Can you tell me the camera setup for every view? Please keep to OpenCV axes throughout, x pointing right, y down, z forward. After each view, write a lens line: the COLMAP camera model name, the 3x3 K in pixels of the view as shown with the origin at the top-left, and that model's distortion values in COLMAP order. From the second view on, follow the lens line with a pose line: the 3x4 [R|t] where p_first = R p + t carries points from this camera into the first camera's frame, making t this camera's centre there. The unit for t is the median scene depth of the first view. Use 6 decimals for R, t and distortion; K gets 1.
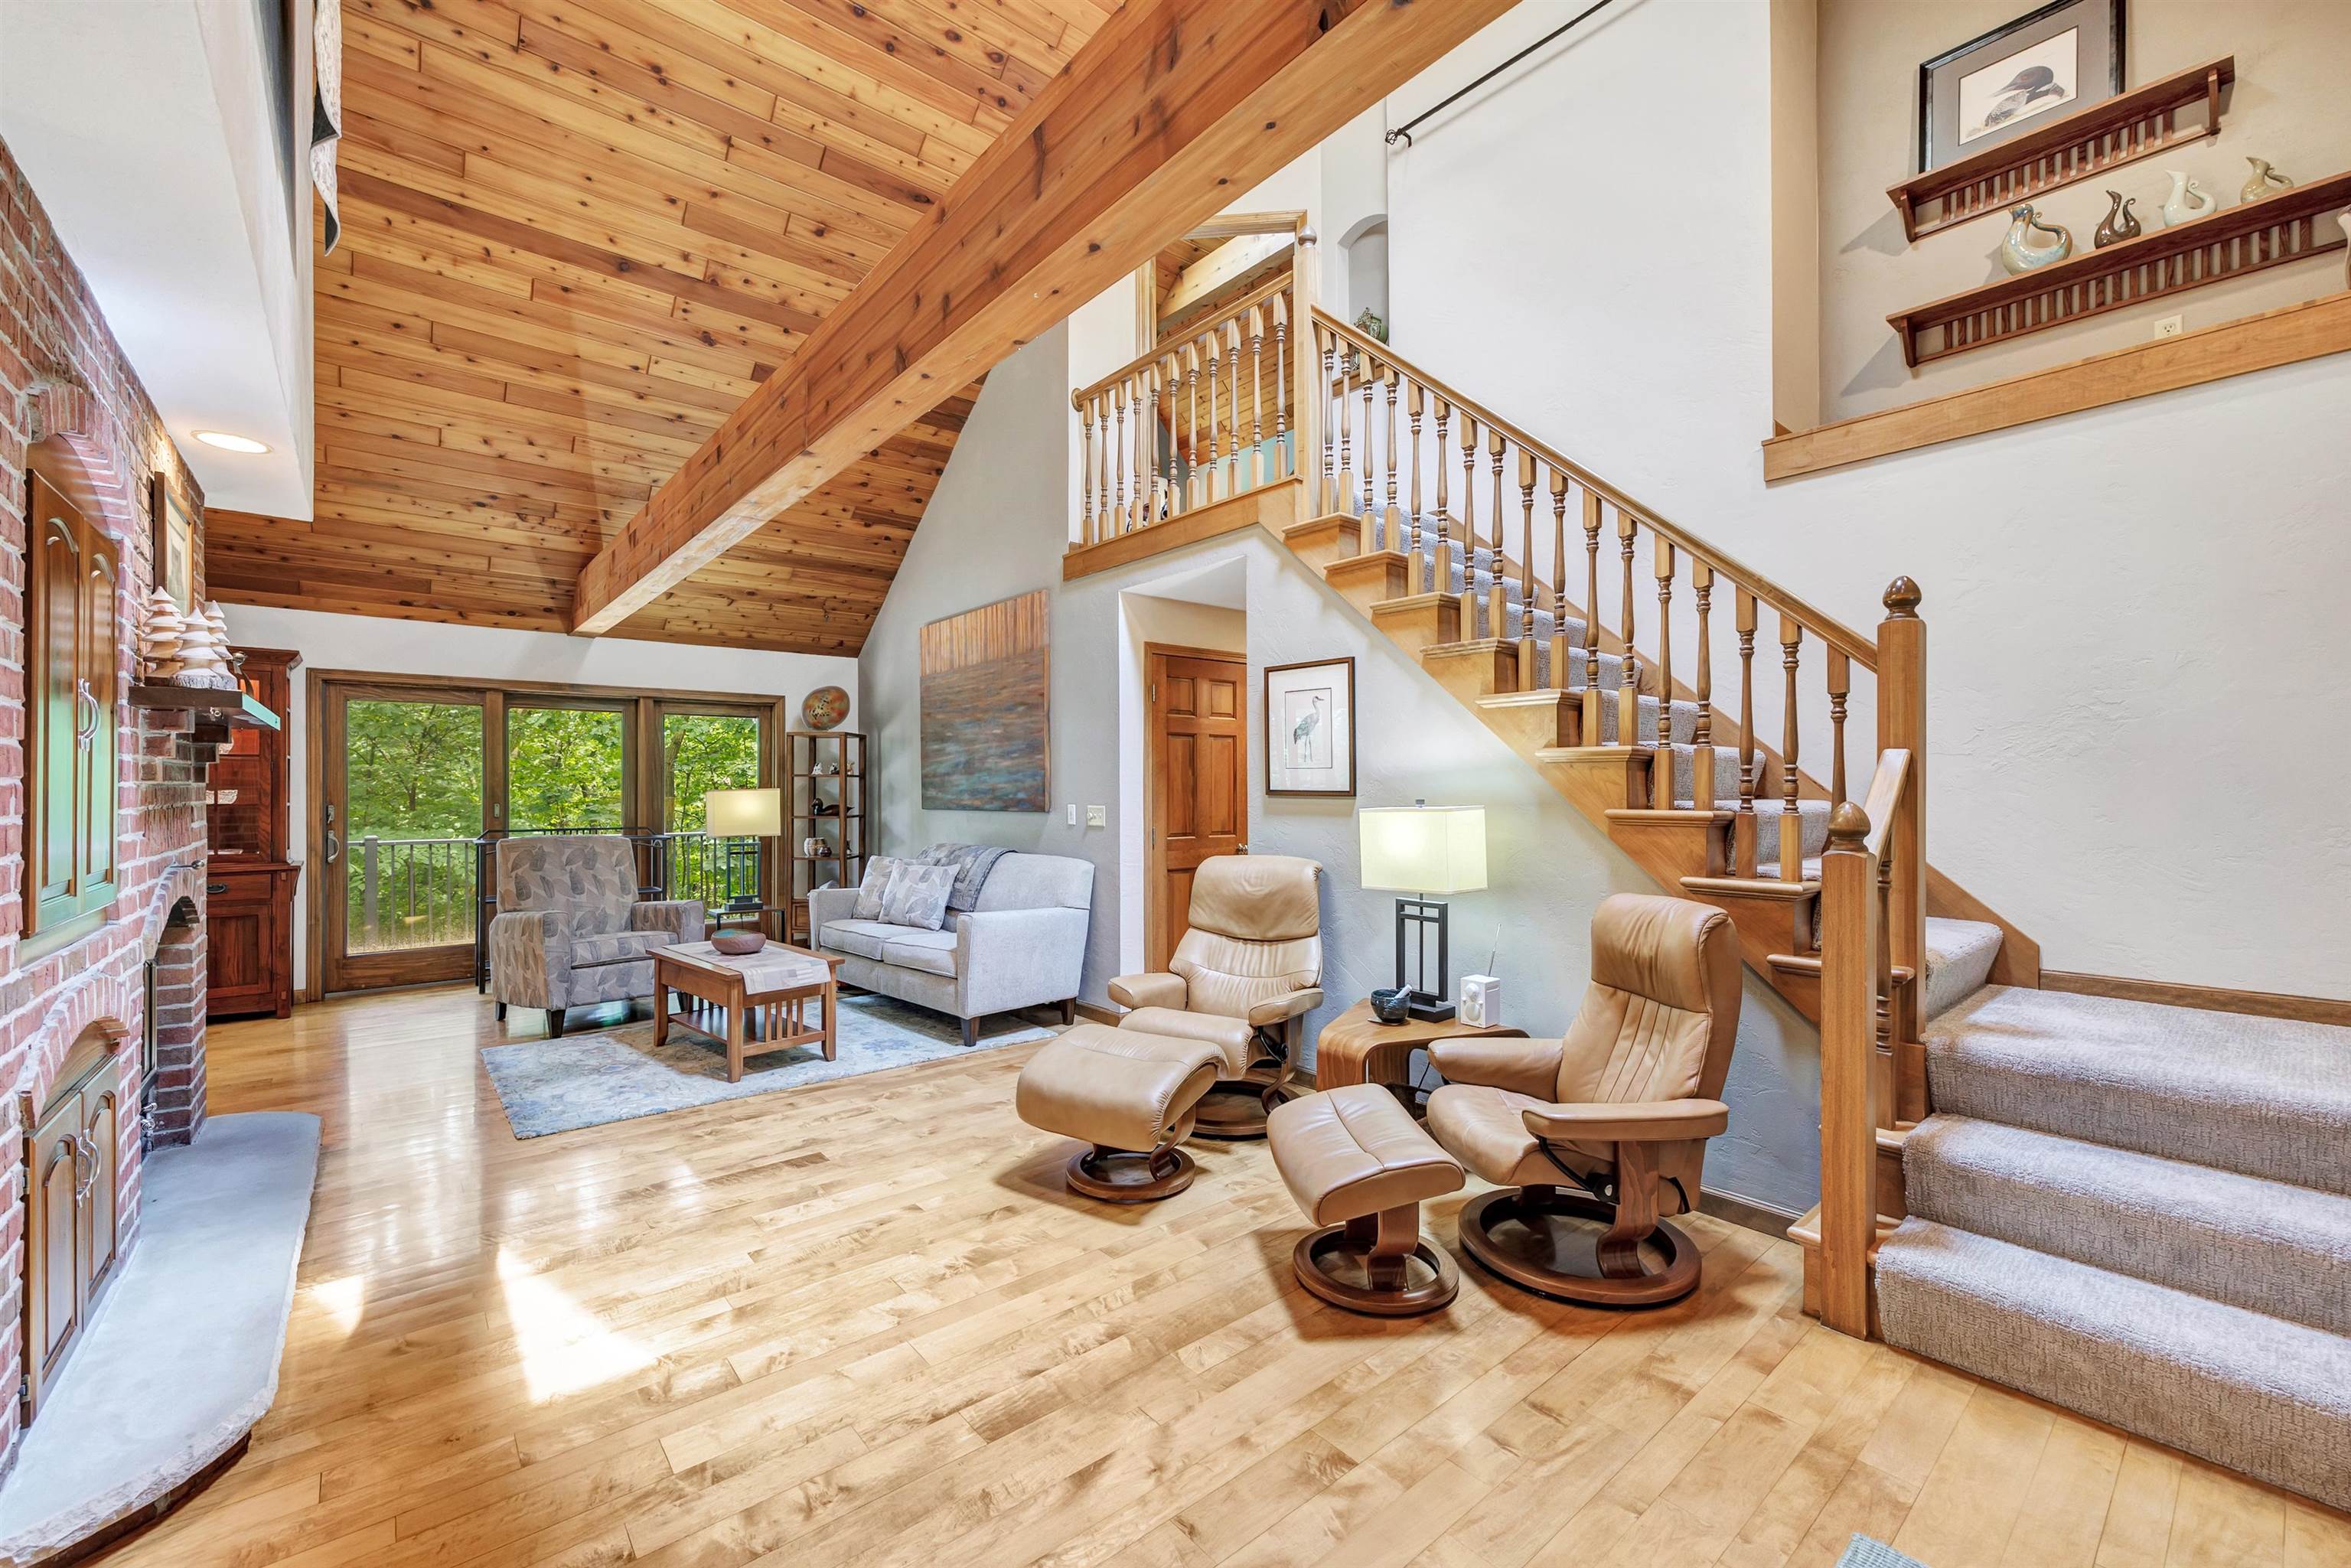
lens RADIAL K [[940.4, 0, 1175.5], [0, 940.4, 784.0], [0, 0, 1]] dist [-0.000505, 0.000044]
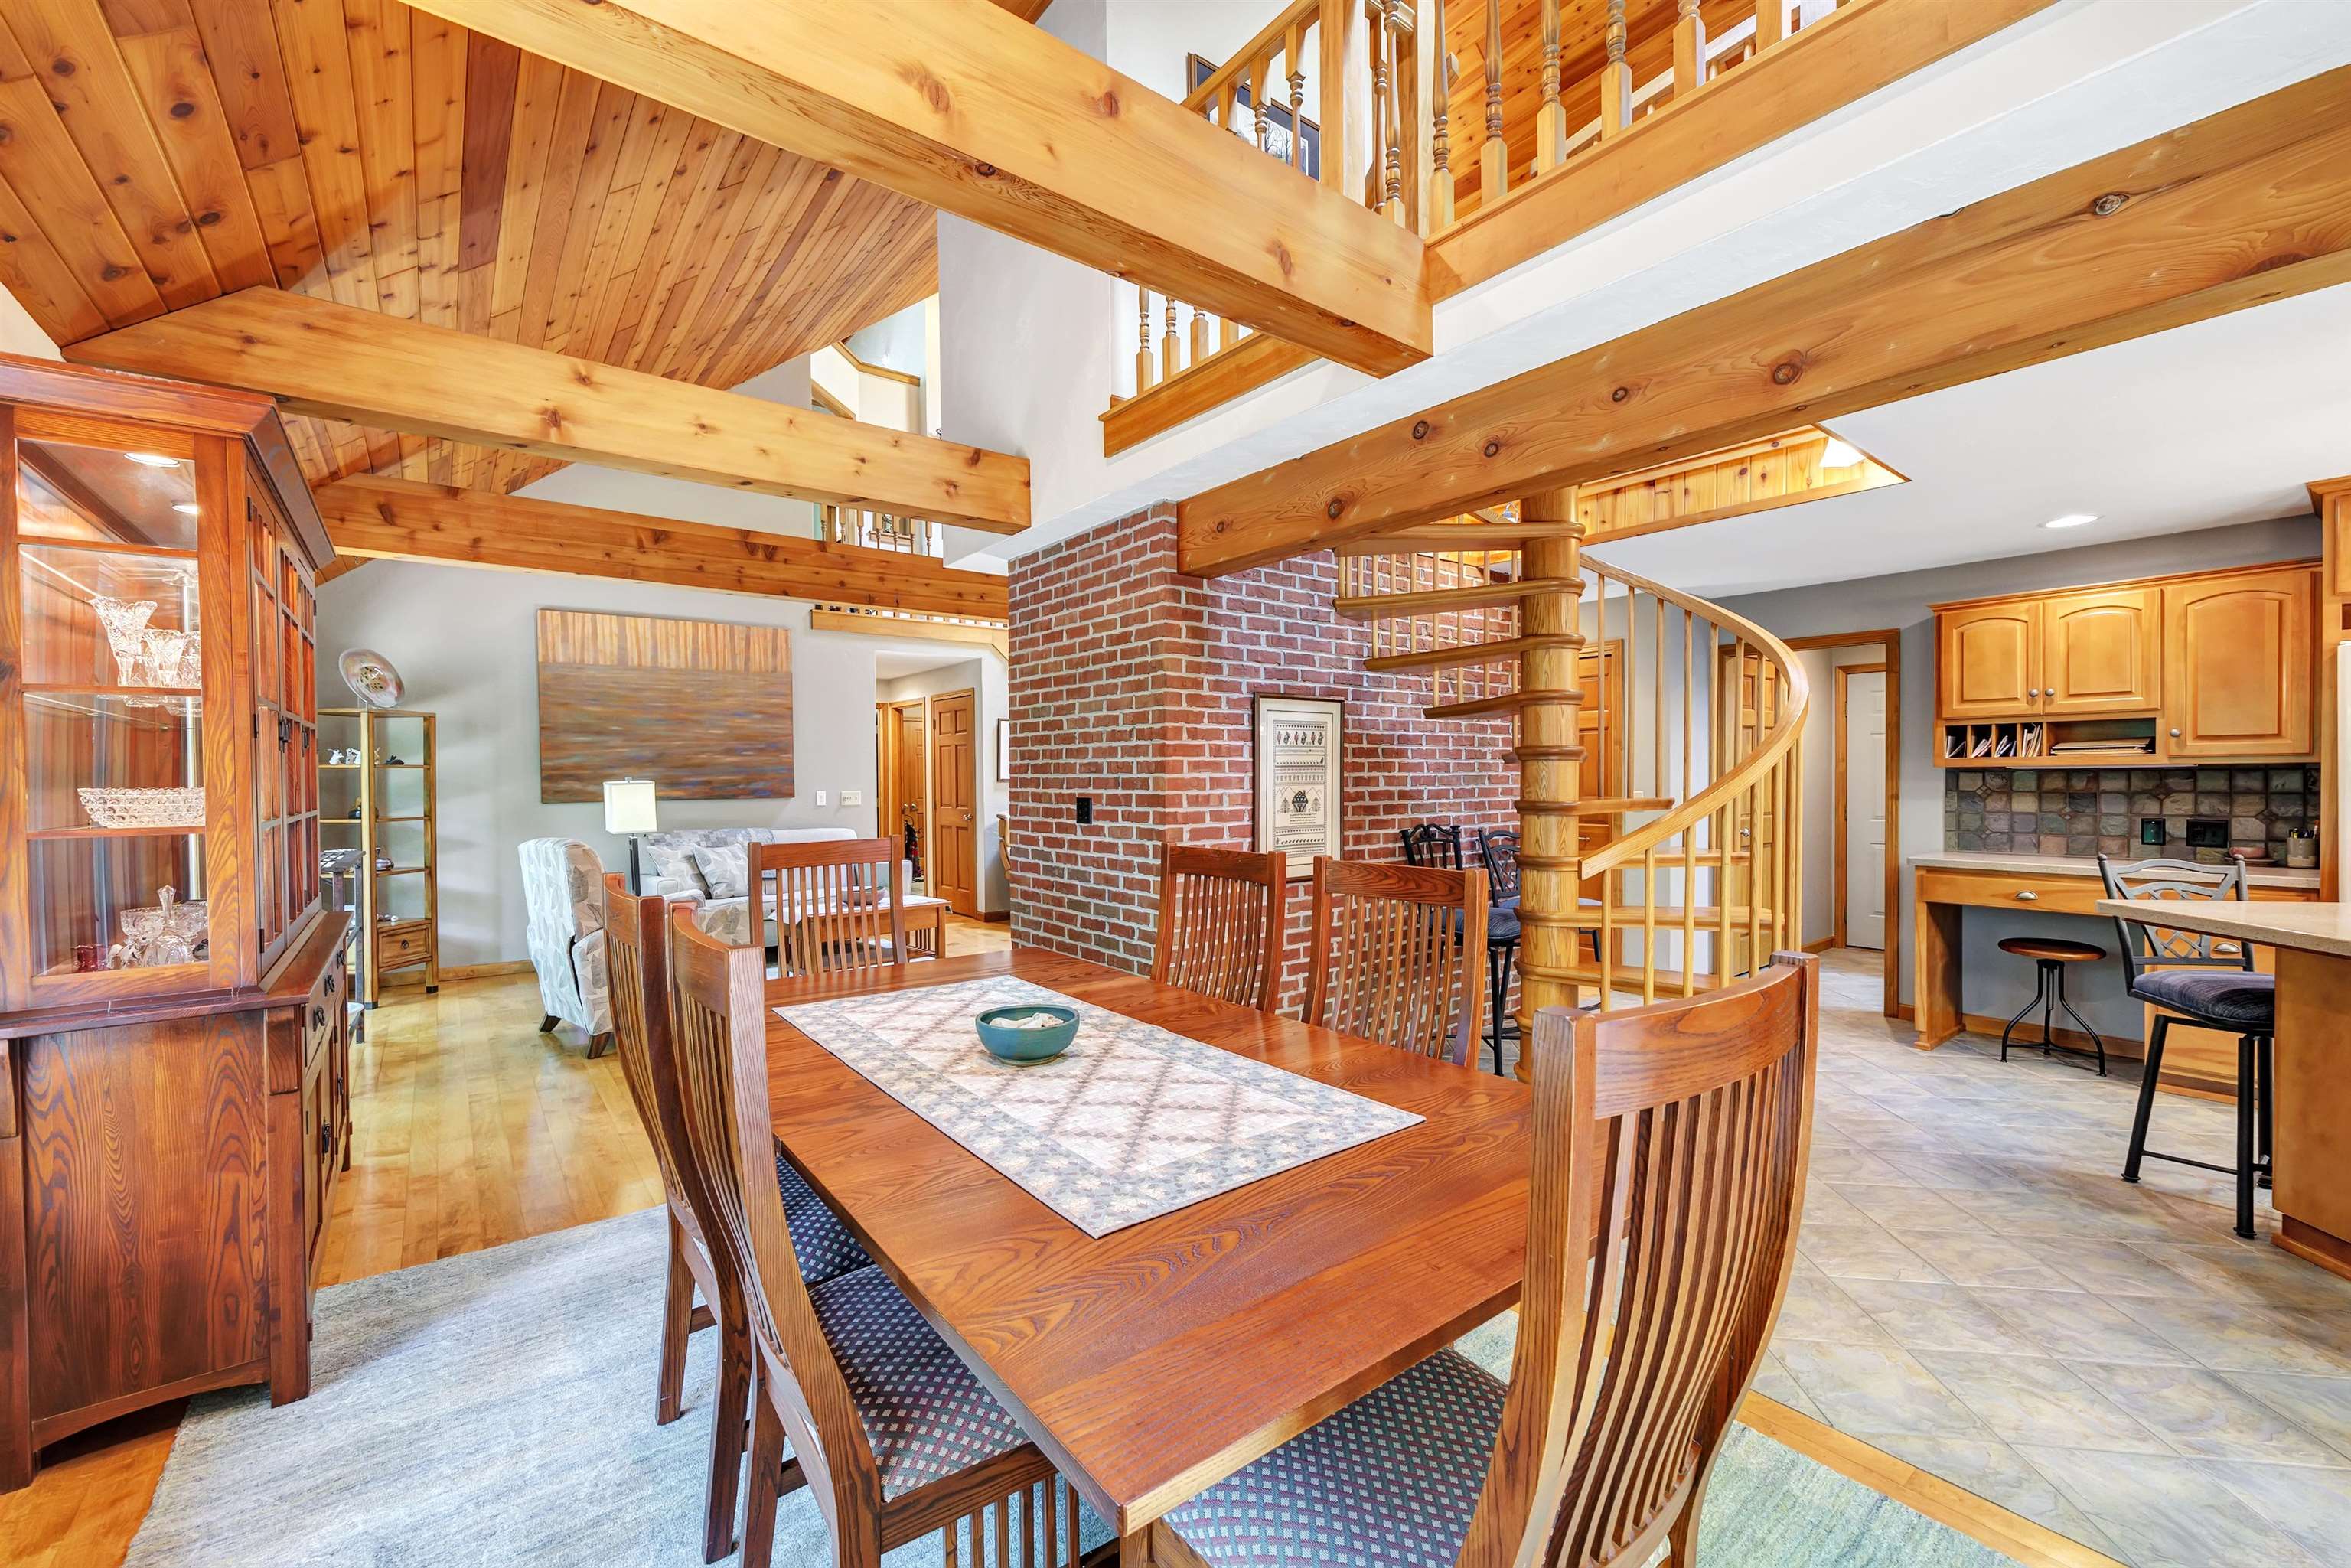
lens RADIAL K [[963.7, 0, 1165.9], [0, 963.7, 786.7], [0, 0, 1]] dist [-0.000126, -0.000011]
pose [[0.049551, -0.011683, 0.998703, -1.687593], [0.001416, 0.999931, 0.011627, -0.000513], [-0.998771, 0.000838, 0.049564, 0.467647]]
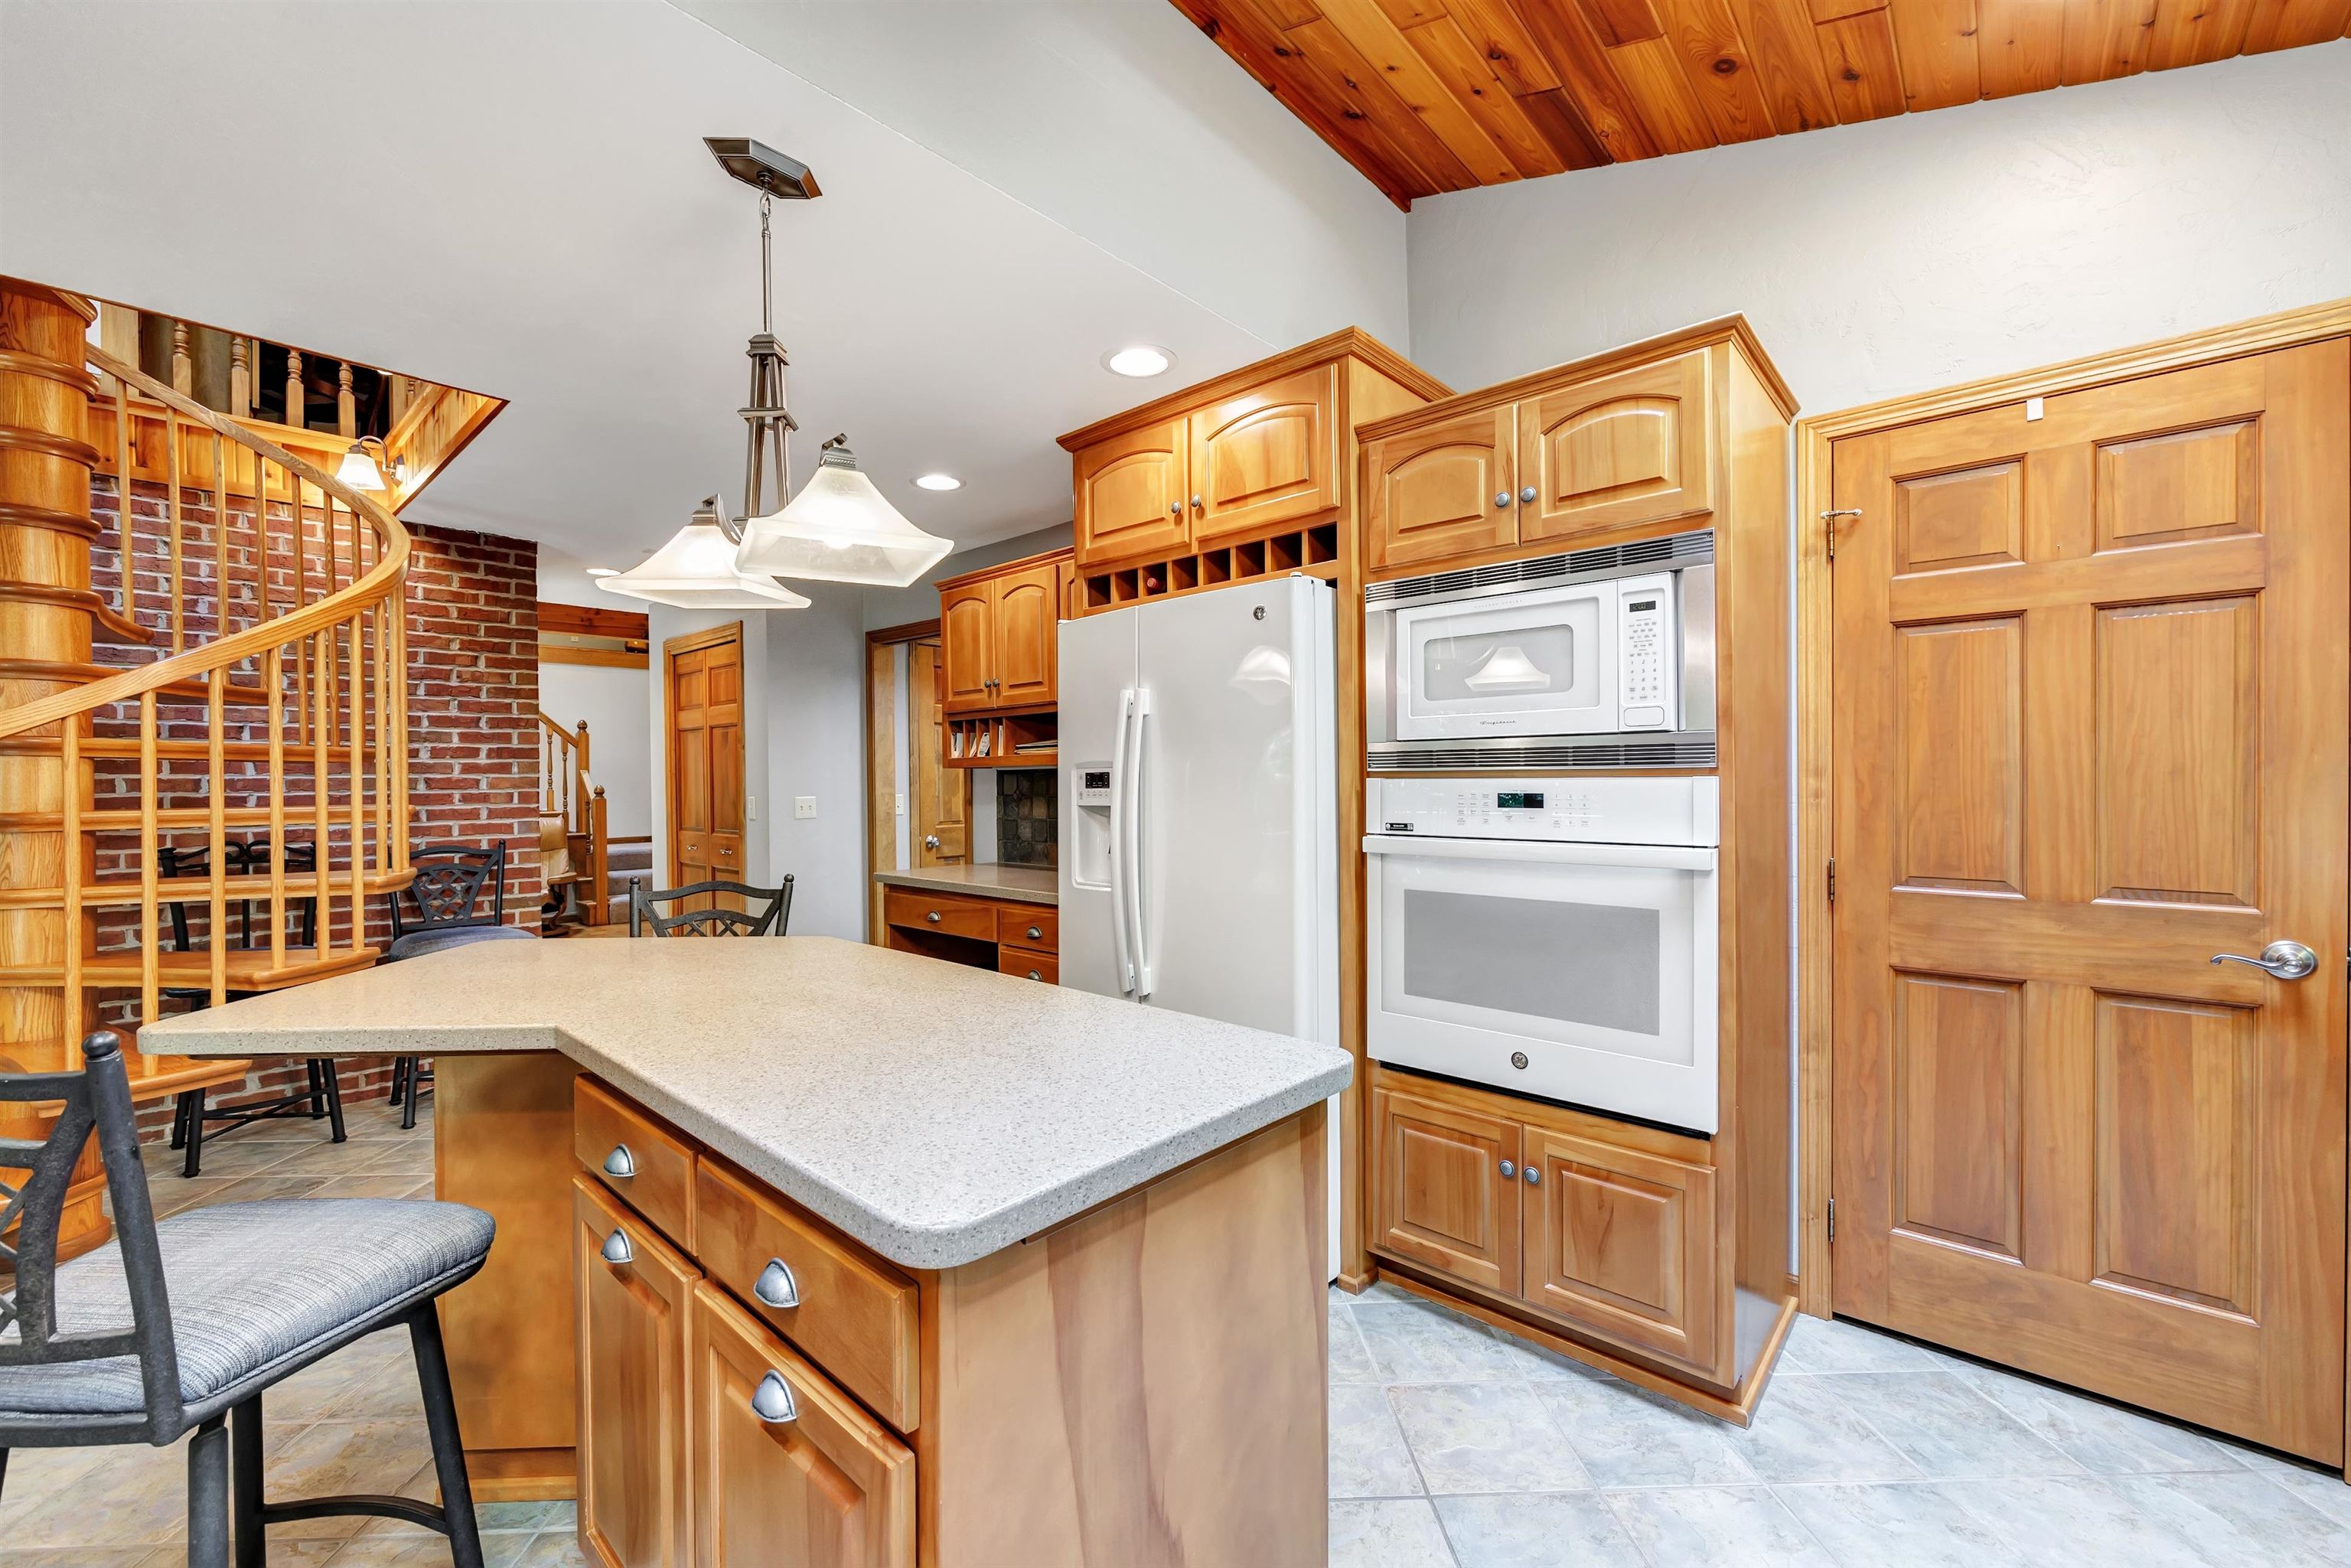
lens RADIAL K [[945.2, 0, 1151.8], [0, 945.2, 777.6], [0, 0, 1]] dist [0.000515, 0.000091]
pose [[-0.112069, 0.005466, 0.993685, -1.540028], [0.002241, 0.999984, -0.005248, 0.004644], [-0.993698, 0.001638, -0.112080, -0.360306]]
